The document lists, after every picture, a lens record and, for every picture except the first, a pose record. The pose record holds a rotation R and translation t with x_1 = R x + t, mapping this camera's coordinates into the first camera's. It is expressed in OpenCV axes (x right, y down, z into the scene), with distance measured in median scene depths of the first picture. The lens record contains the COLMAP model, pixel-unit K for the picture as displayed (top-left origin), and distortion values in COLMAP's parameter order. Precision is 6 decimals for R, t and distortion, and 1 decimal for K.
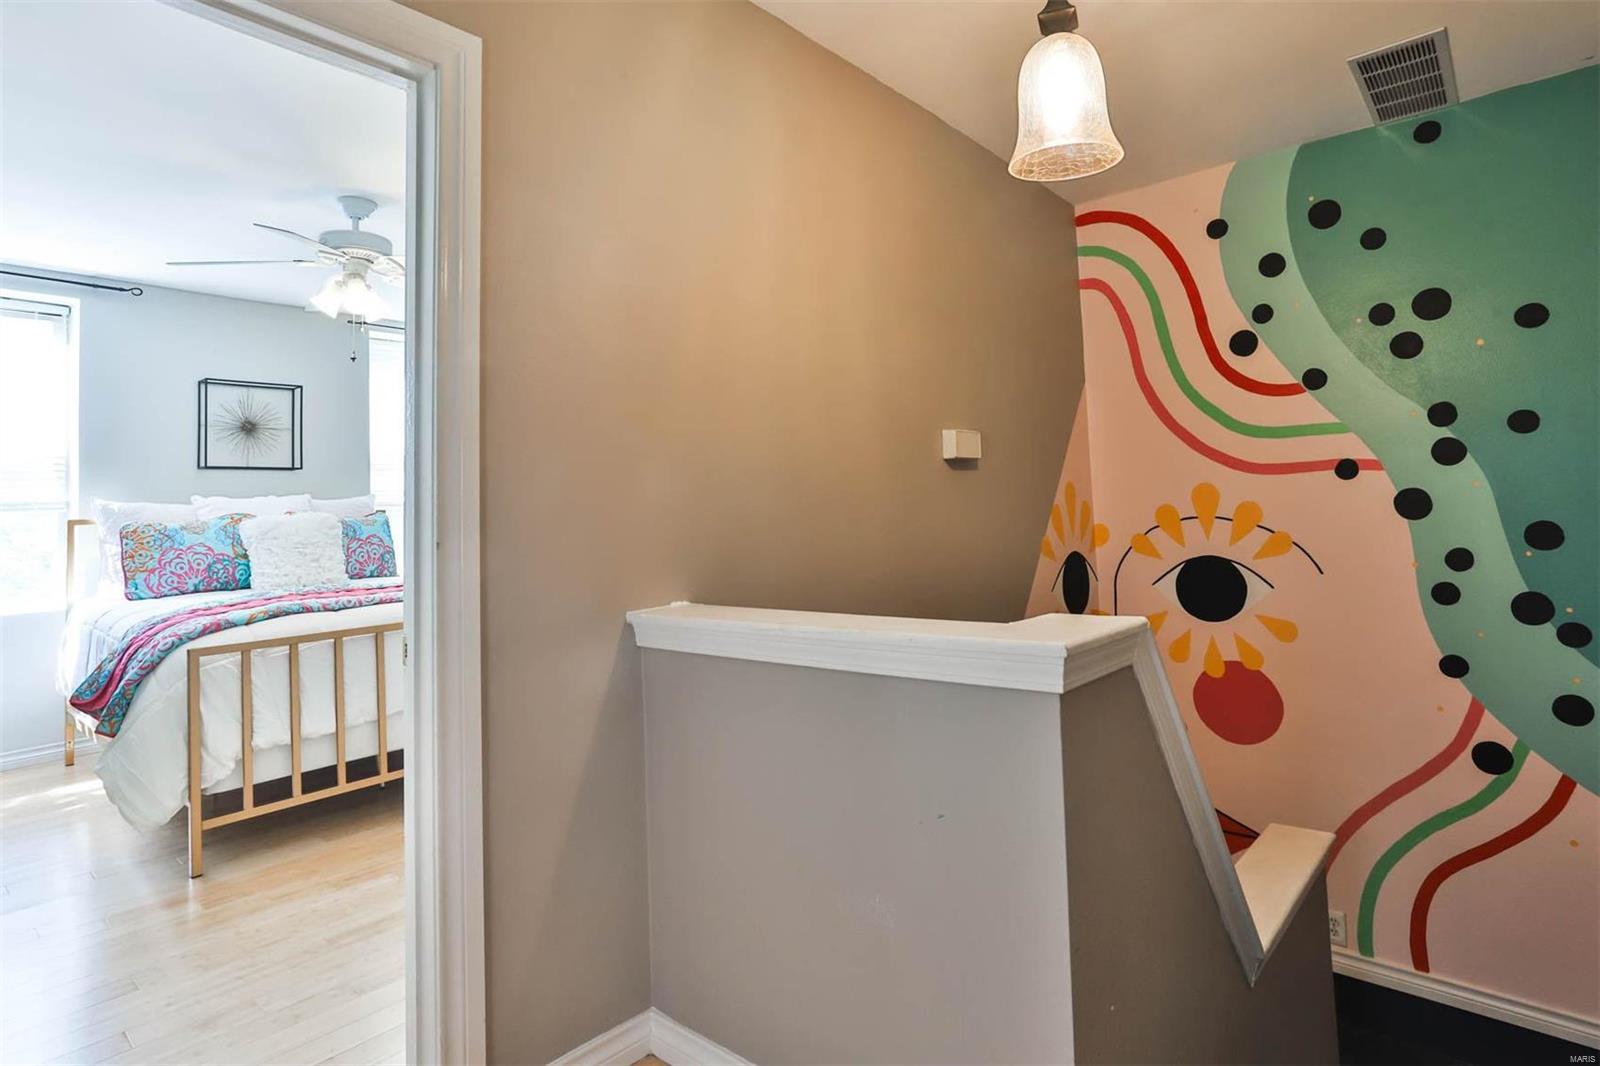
lens RADIAL K [[826.8, 0, 764.9], [0, 826.8, 458.3], [0, 0, 1]] dist [-0.047738, 0.028011]
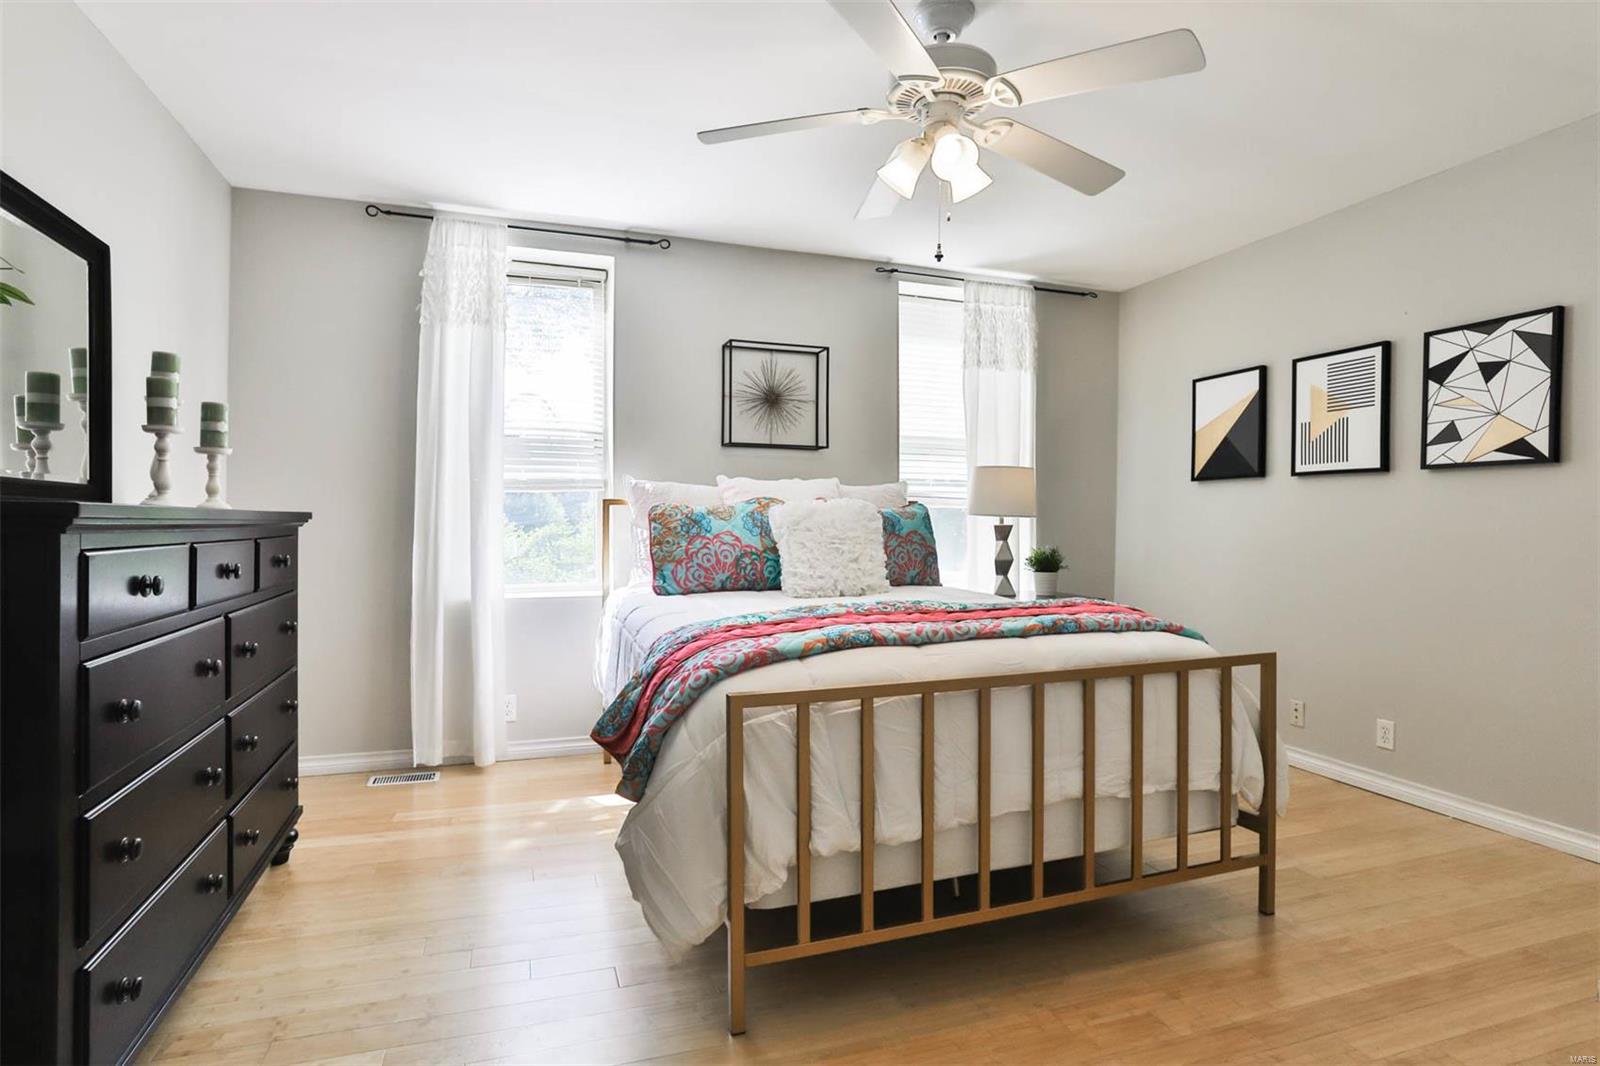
lens RADIAL K [[826.8, 0, 789.2], [0, 826.8, 515.5], [0, 0, 1]] dist [-0.047738, 0.028011]
pose [[0.872589, 0.038917, -0.486902, -0.239813], [-0.007947, 0.997820, 0.065511, 0.034168], [0.488391, -0.053294, 0.870996, 0.311389]]
